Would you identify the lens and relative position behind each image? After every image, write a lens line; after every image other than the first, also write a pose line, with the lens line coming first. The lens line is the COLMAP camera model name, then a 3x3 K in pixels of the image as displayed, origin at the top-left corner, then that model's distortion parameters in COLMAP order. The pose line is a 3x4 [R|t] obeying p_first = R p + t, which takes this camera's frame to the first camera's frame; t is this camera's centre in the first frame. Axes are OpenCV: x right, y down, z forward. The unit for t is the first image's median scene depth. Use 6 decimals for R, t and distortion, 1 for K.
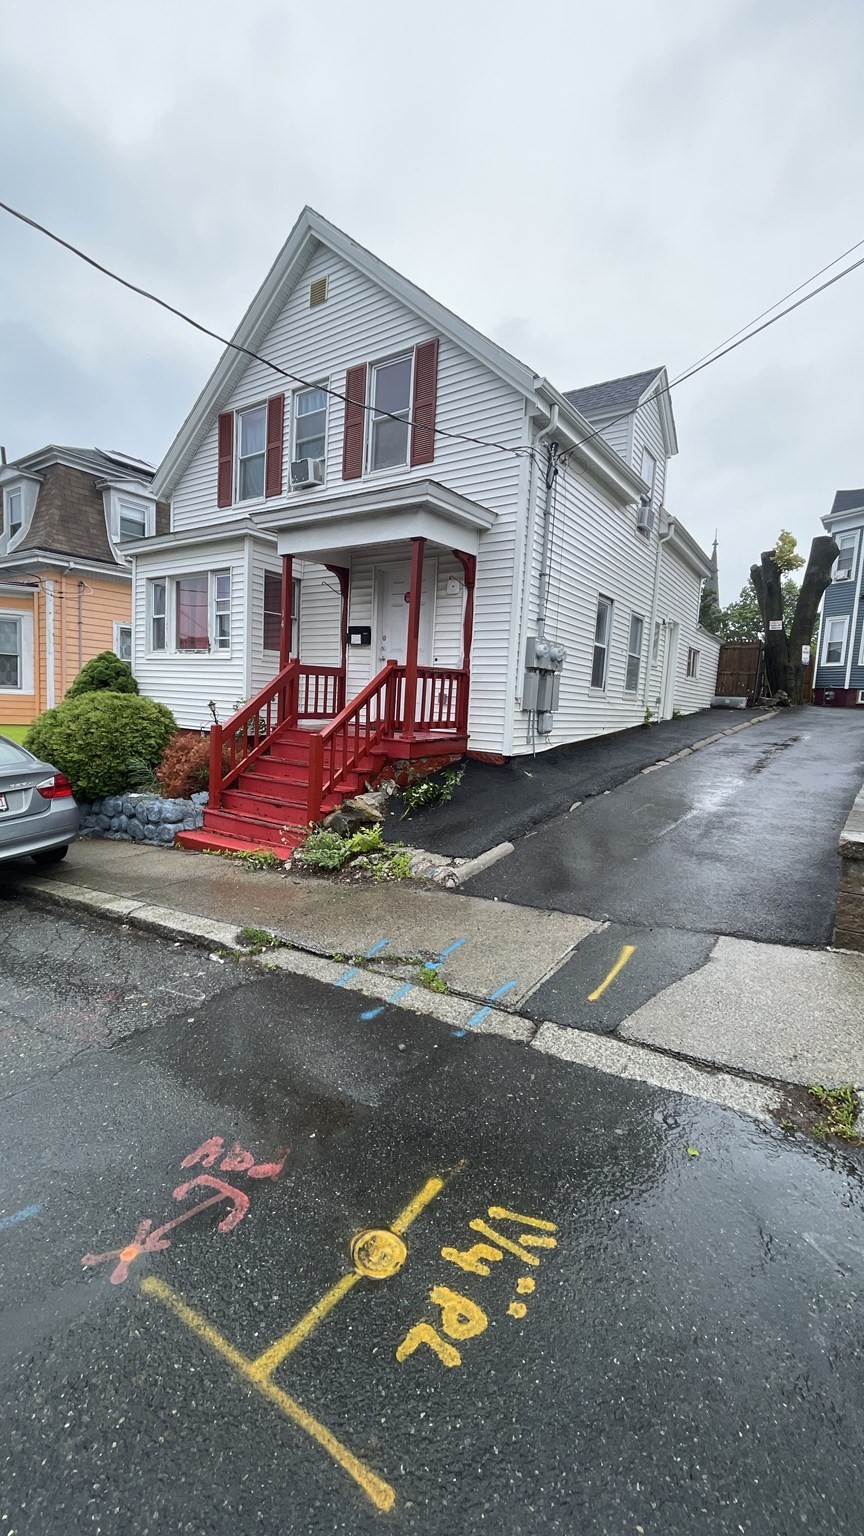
lens RADIAL K [[621.5, 0, 432.0], [0, 621.5, 768.0], [0, 0, 1]] dist [-0.010061, -0.000241]
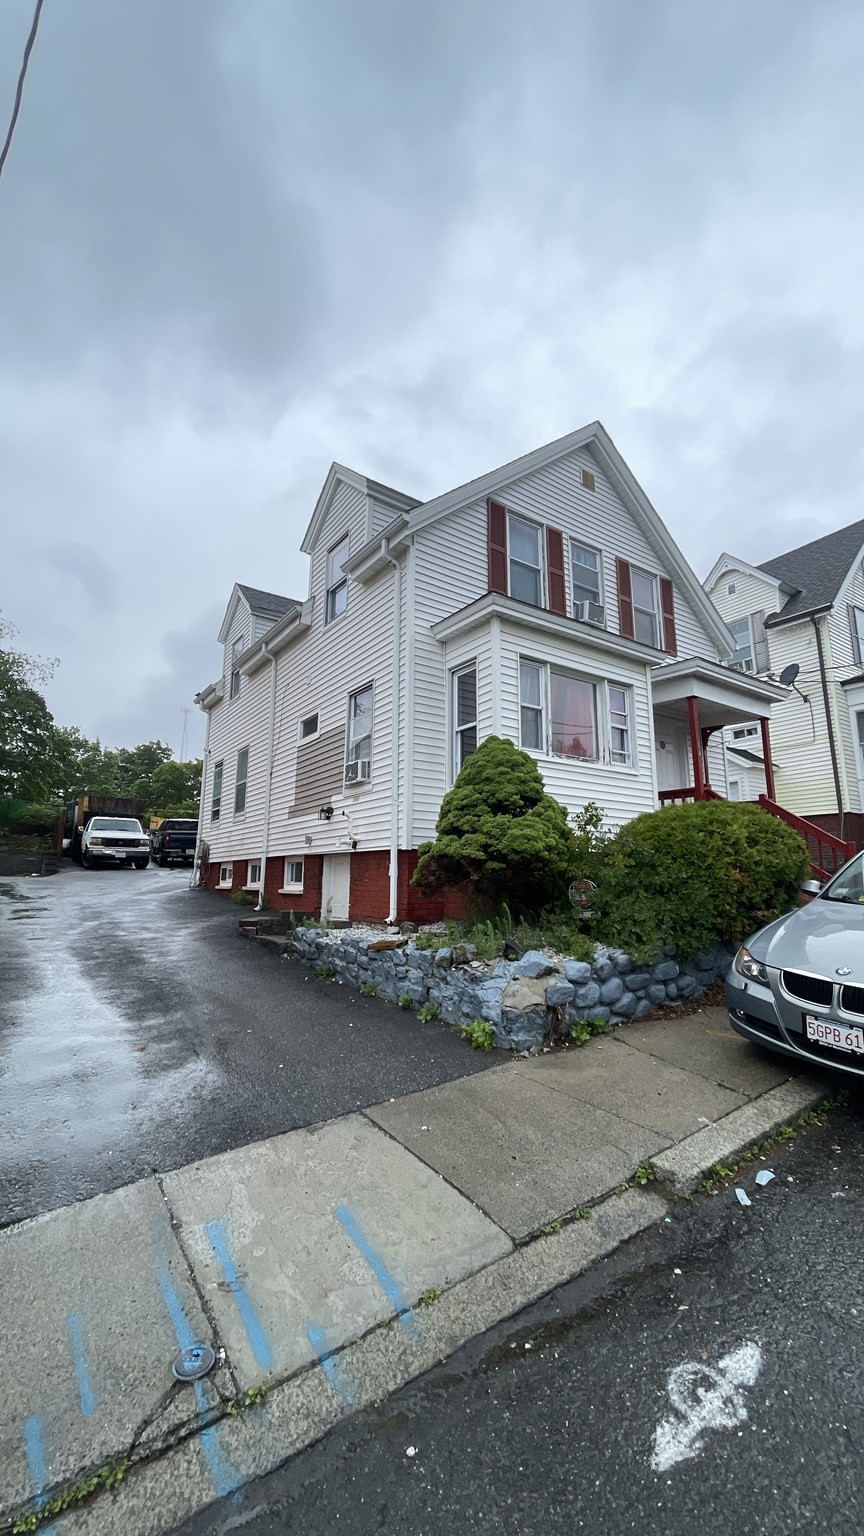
lens RADIAL K [[608.4, 0, 432.0], [0, 608.4, 768.0], [0, 0, 1]] dist [-0.002733, -0.000098]
pose [[0.346893, 0.122026, 0.929933, -1.306119], [0.116963, 0.978132, -0.171981, -0.061848], [-0.930583, 0.168427, 0.325035, 0.990603]]
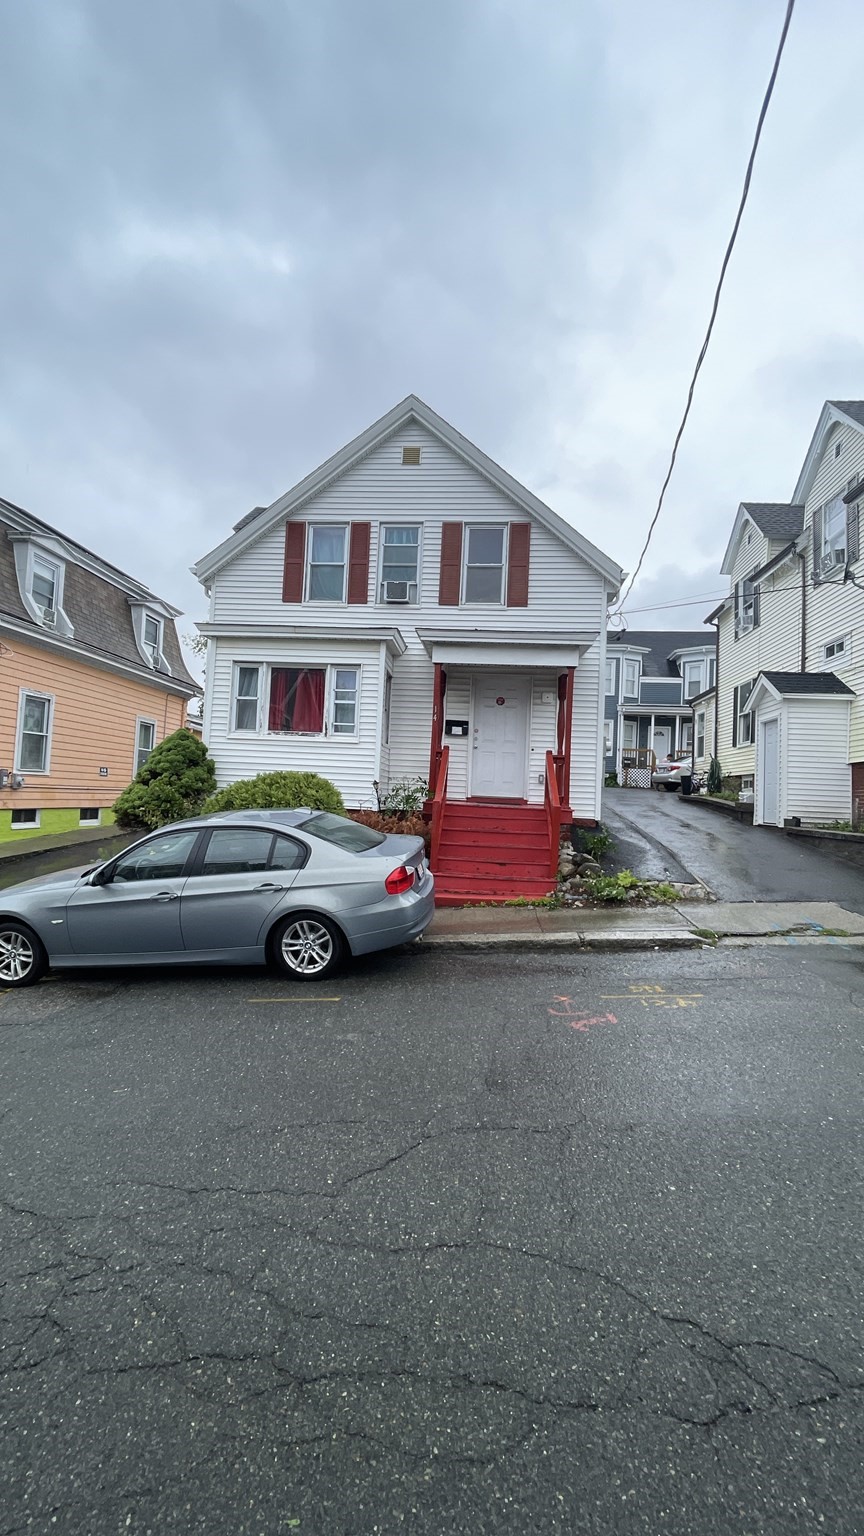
lens RADIAL K [[621.5, 0, 432.0], [0, 621.5, 768.0], [0, 0, 1]] dist [-0.010061, -0.000241]
pose [[0.866641, 0.011100, 0.498808, -0.766660], [0.050962, 0.992554, -0.110630, -0.000343], [-0.496322, 0.121297, 0.859623, -0.024506]]
